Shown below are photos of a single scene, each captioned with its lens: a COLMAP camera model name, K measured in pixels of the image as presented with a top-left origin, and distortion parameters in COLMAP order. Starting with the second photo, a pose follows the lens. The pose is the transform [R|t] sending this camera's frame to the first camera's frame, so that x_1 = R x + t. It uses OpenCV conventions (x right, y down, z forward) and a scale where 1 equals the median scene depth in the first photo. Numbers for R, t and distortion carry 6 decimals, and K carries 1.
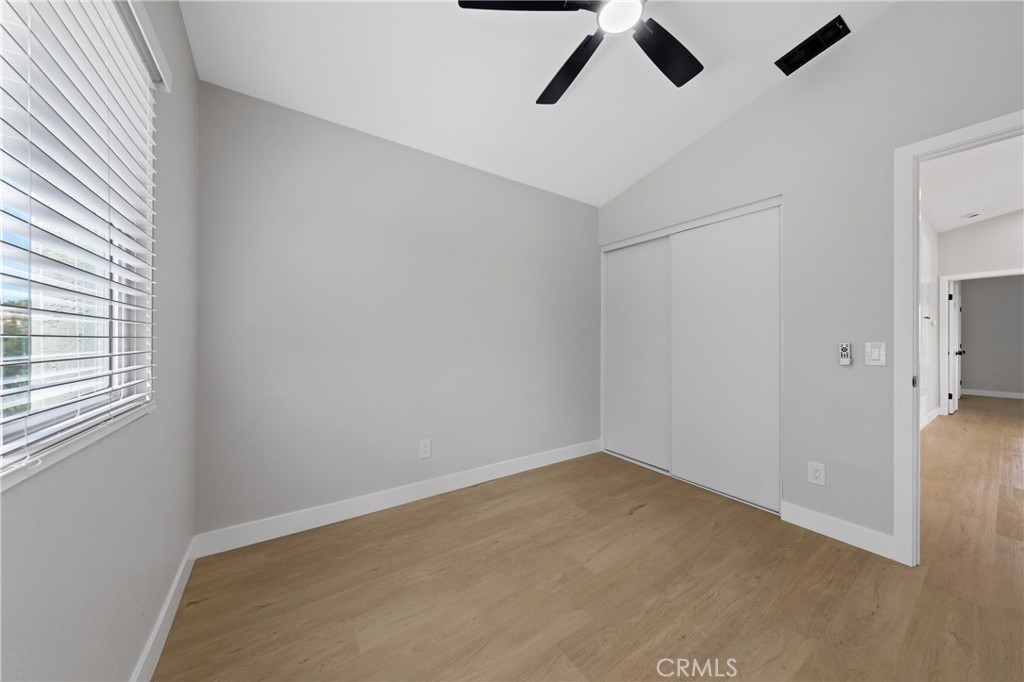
lens RADIAL K [[334.9, 0, 508.4], [0, 334.9, 341.6], [0, 0, 1]] dist [0.016287, -0.003423]
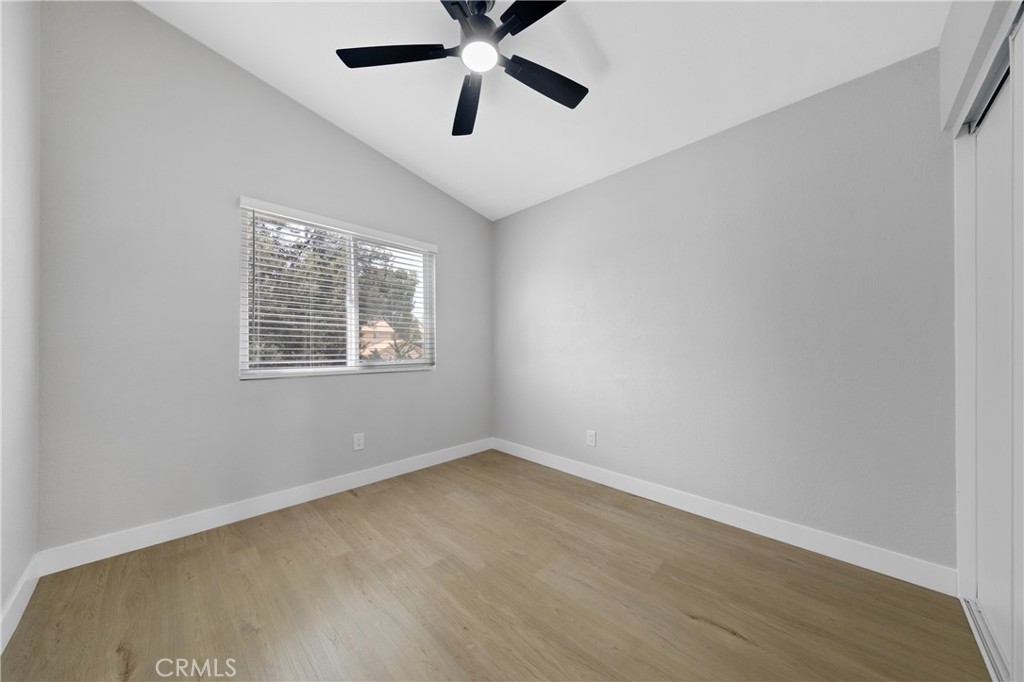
lens RADIAL K [[334.9, 0, 508.4], [0, 334.9, 341.6], [0, 0, 1]] dist [0.016287, -0.003423]
pose [[0.207184, -0.020197, -0.978094, 1.004295], [-0.008218, 0.999716, -0.022385, 0.023144], [0.978268, 0.012675, 0.206959, 0.587431]]
